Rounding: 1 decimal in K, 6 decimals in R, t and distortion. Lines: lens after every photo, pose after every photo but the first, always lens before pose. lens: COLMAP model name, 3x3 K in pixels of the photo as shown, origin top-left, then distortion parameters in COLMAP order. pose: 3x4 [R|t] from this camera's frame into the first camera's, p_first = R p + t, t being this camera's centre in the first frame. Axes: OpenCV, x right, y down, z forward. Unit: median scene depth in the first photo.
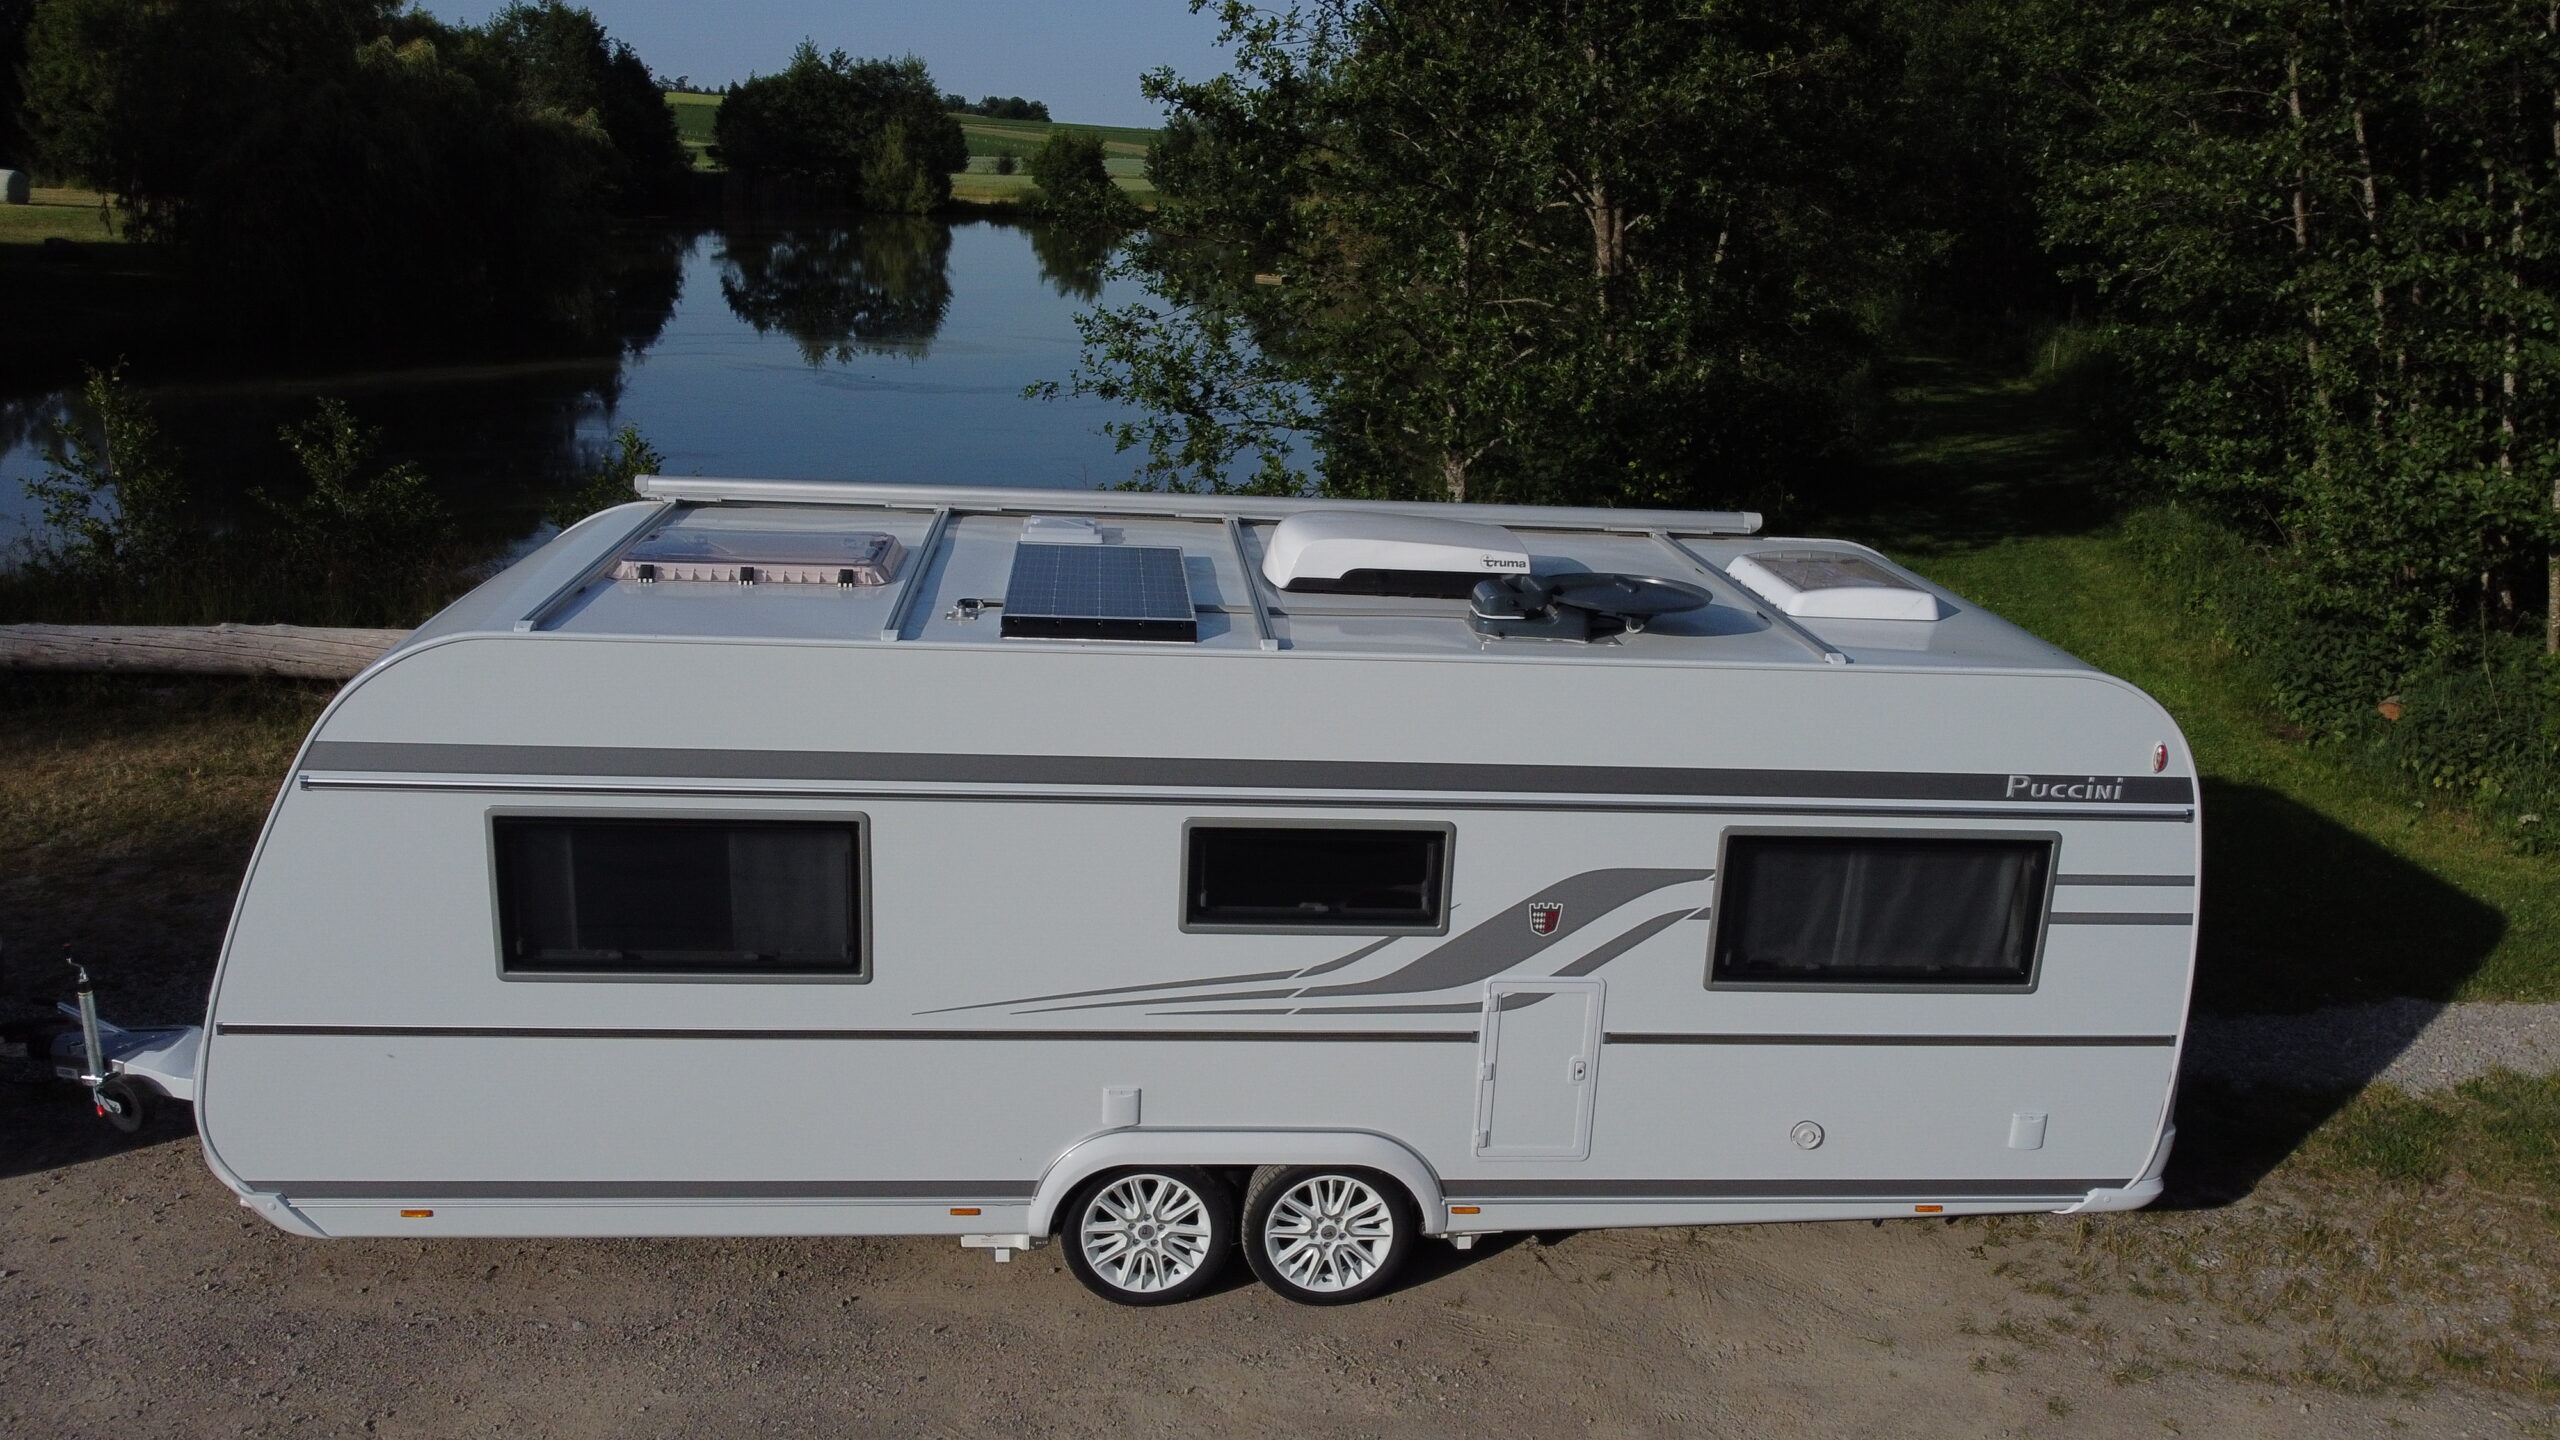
lens RADIAL K [[1944.0, 0, 1277.9], [0, 1944.0, 725.0], [0, 0, 1]] dist [-0.002945, -0.001706]
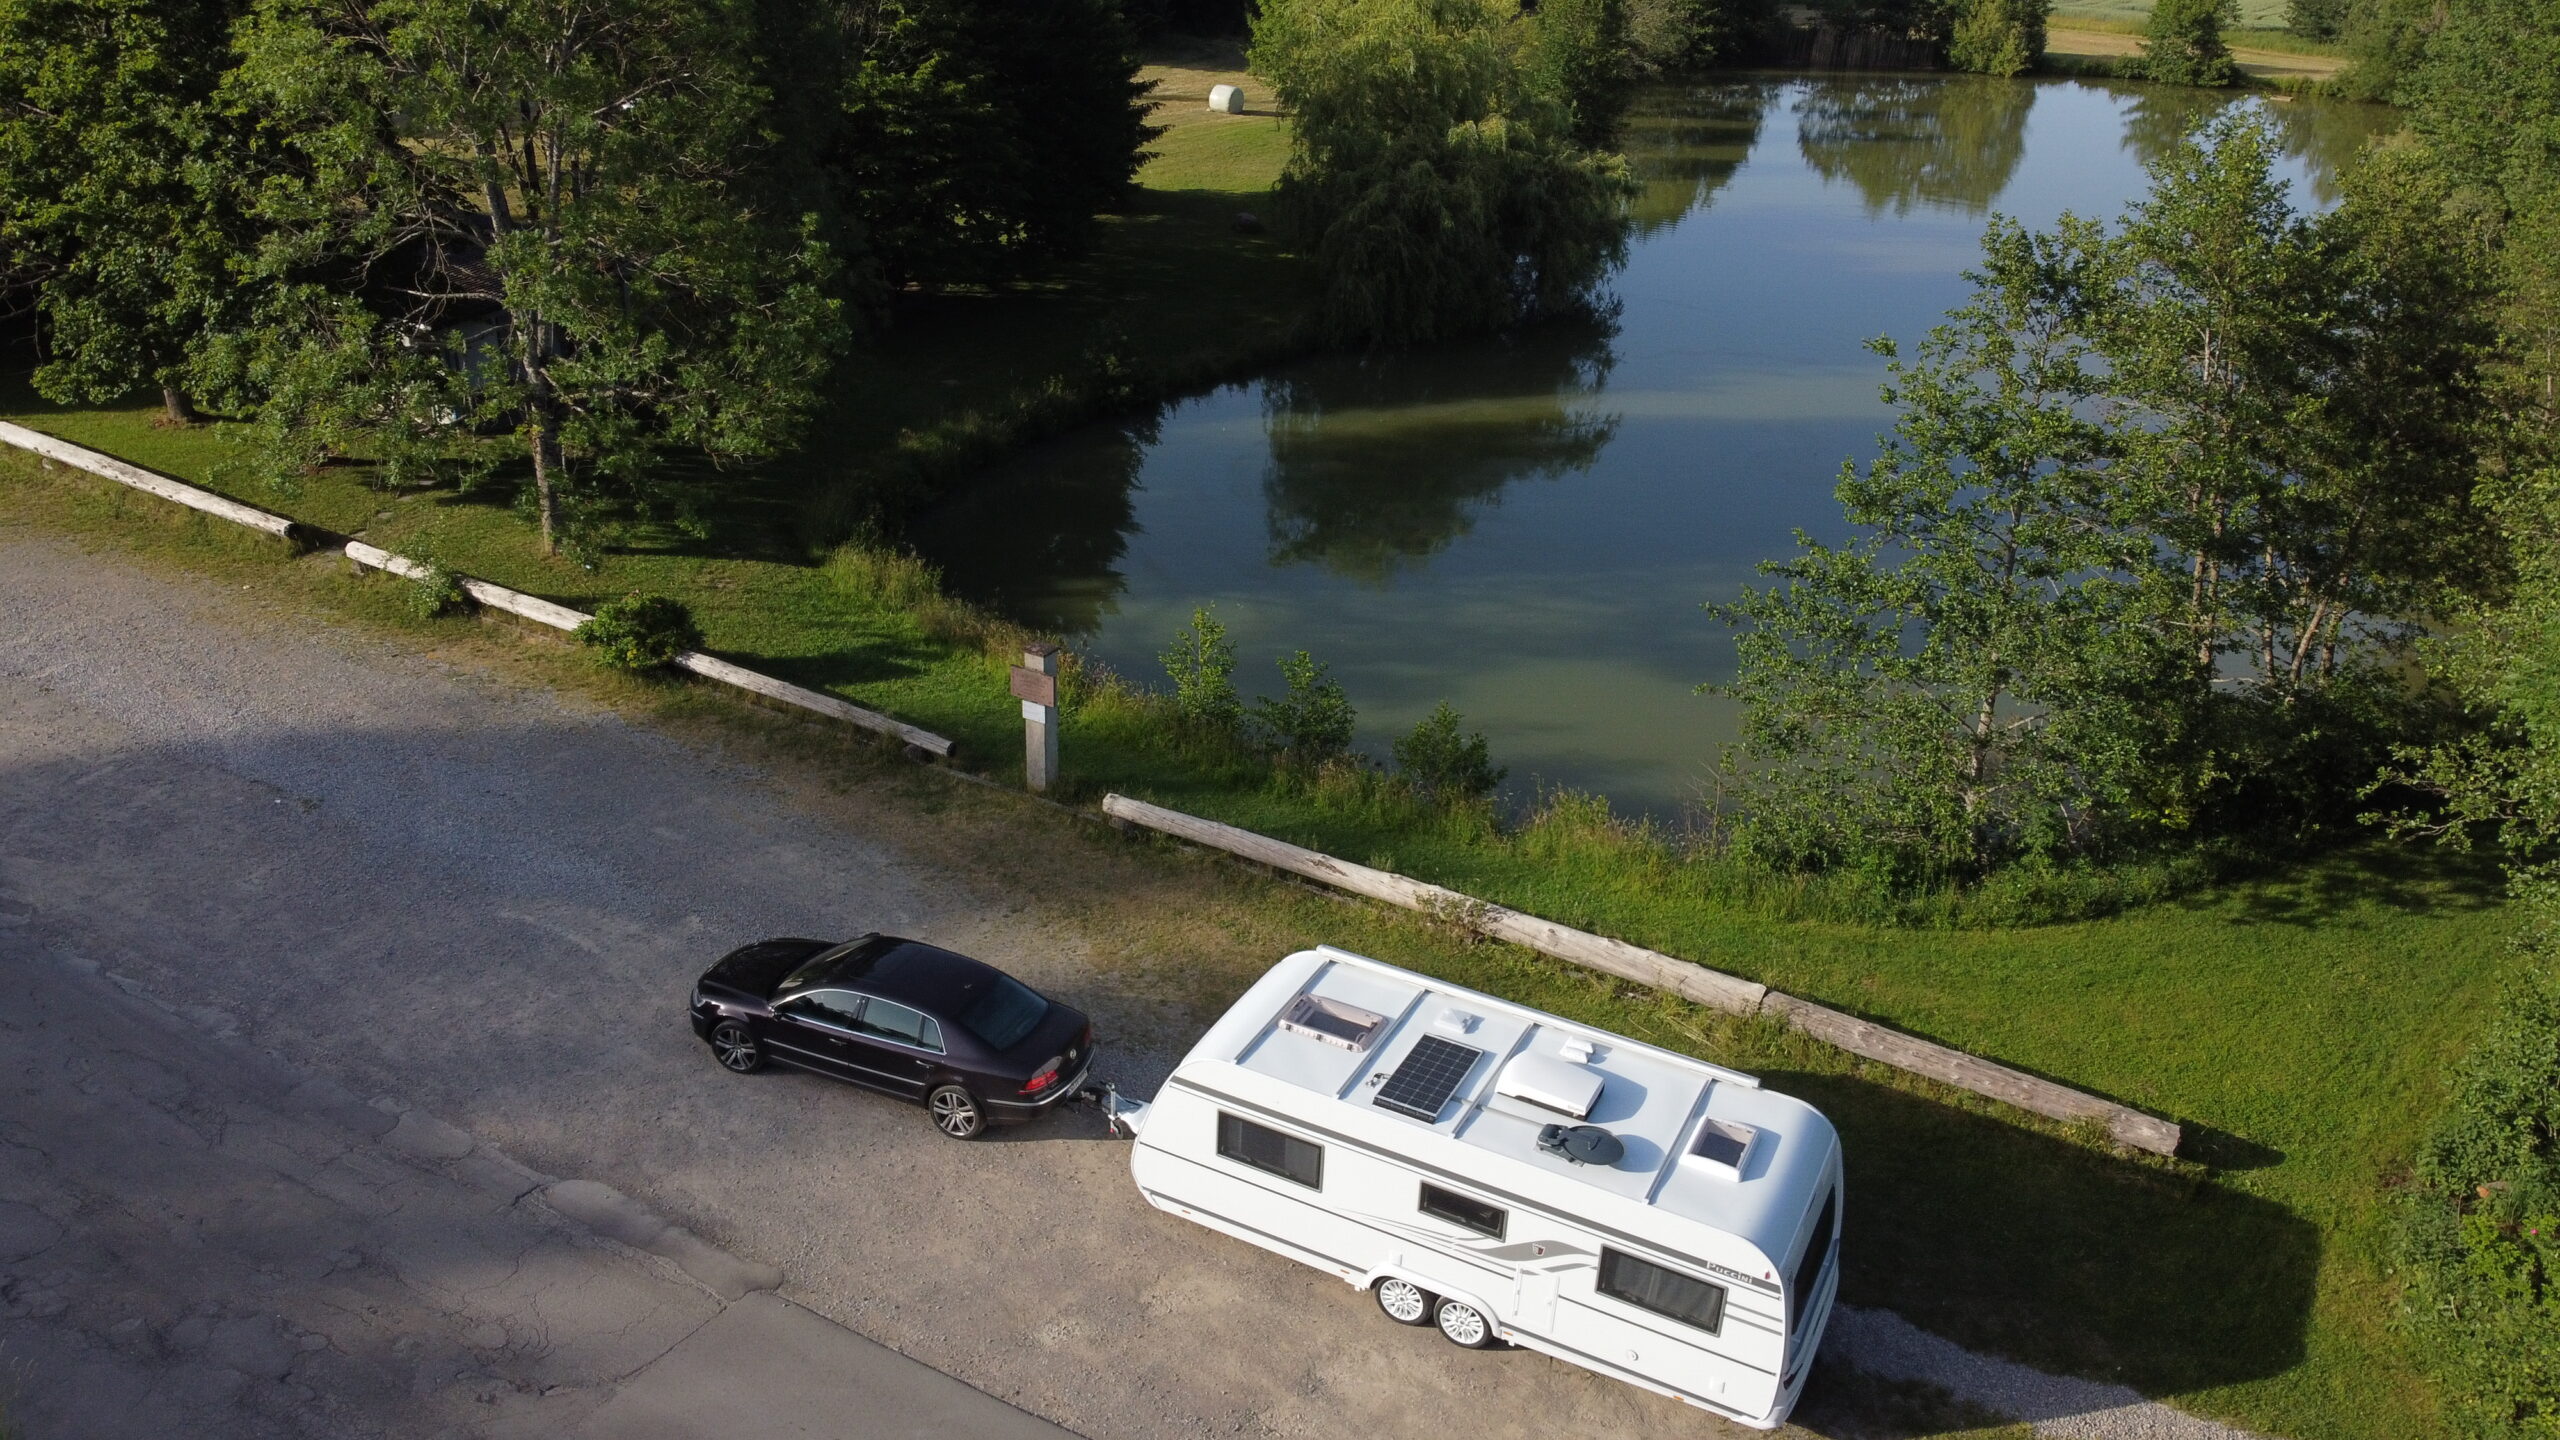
lens RADIAL K [[1944.0, 0, 1277.9], [0, 1944.0, 725.0], [0, 0, 1]] dist [-0.002945, -0.001706]
pose [[0.850150, 0.219031, -0.478822, 0.953957], [-0.152308, 0.972794, 0.174568, -1.023255], [0.504032, -0.075481, 0.860381, -1.469552]]
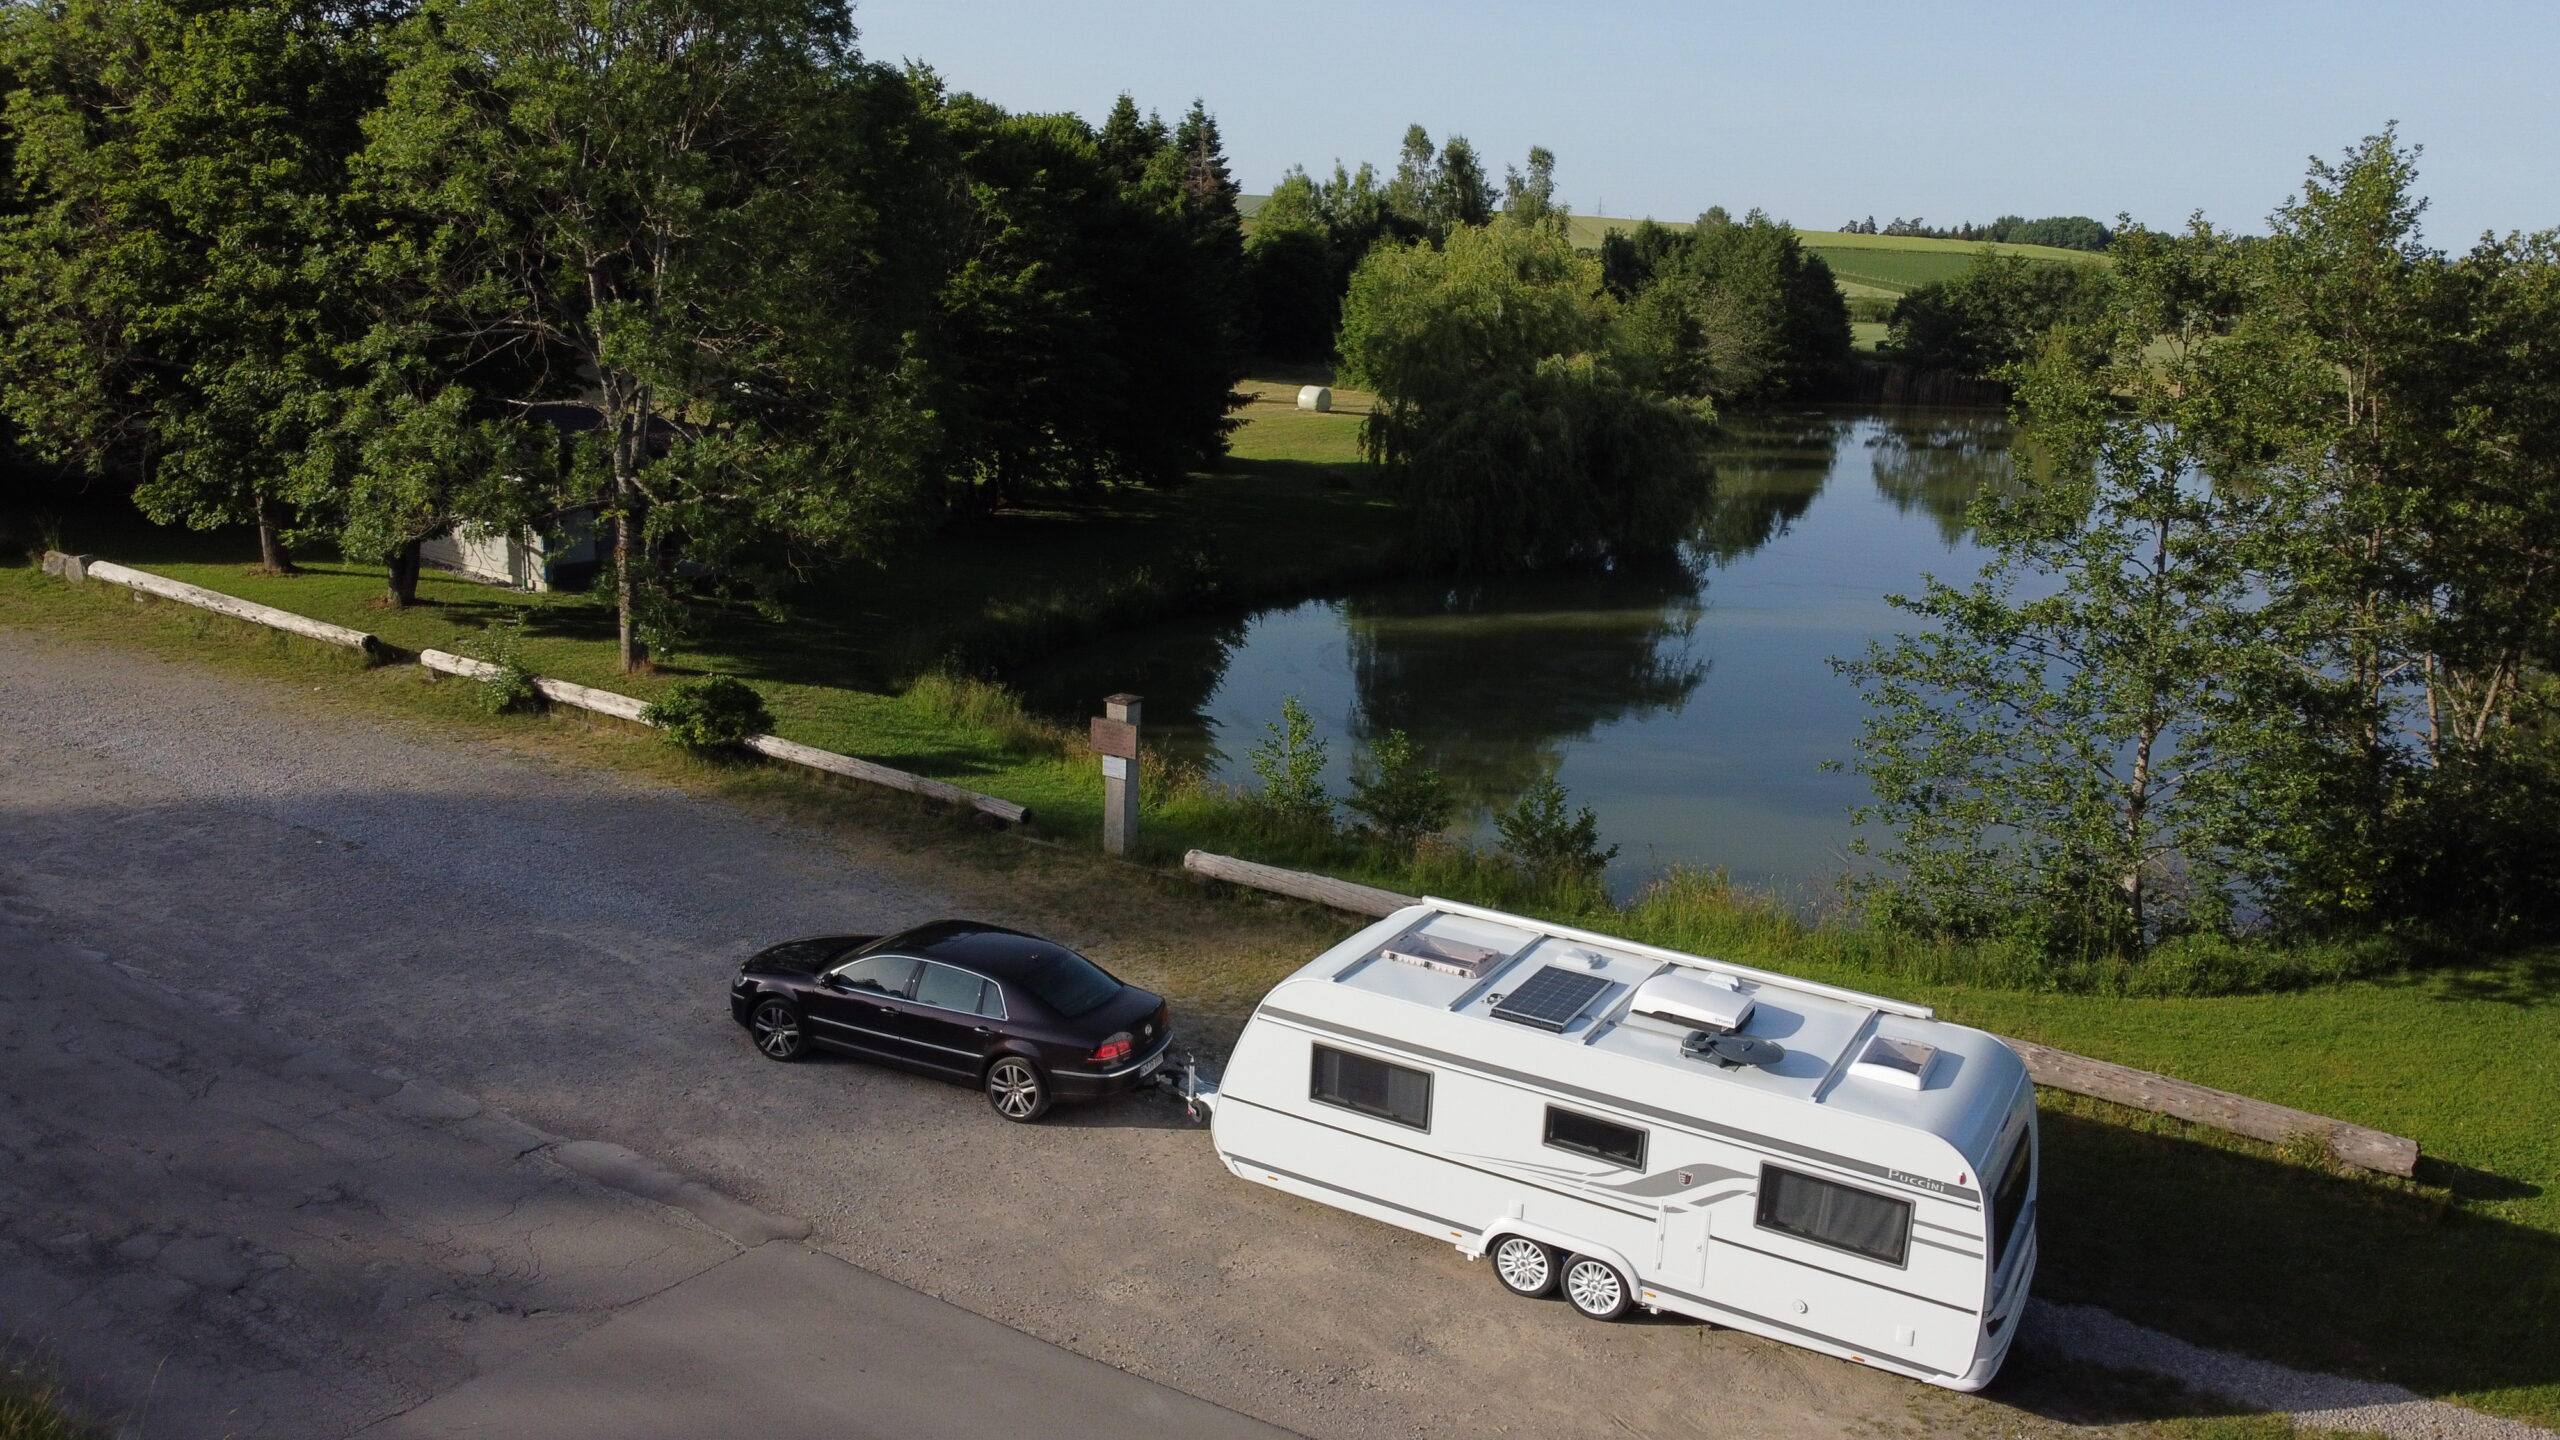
lens RADIAL K [[1944.0, 0, 1277.9], [0, 1944.0, 725.0], [0, 0, 1]] dist [-0.002945, -0.001706]
pose [[0.827674, 0.130649, -0.545790, 0.919651], [-0.164200, 0.986343, -0.012898, -0.324193], [0.536651, 0.100294, 0.837823, -1.274193]]
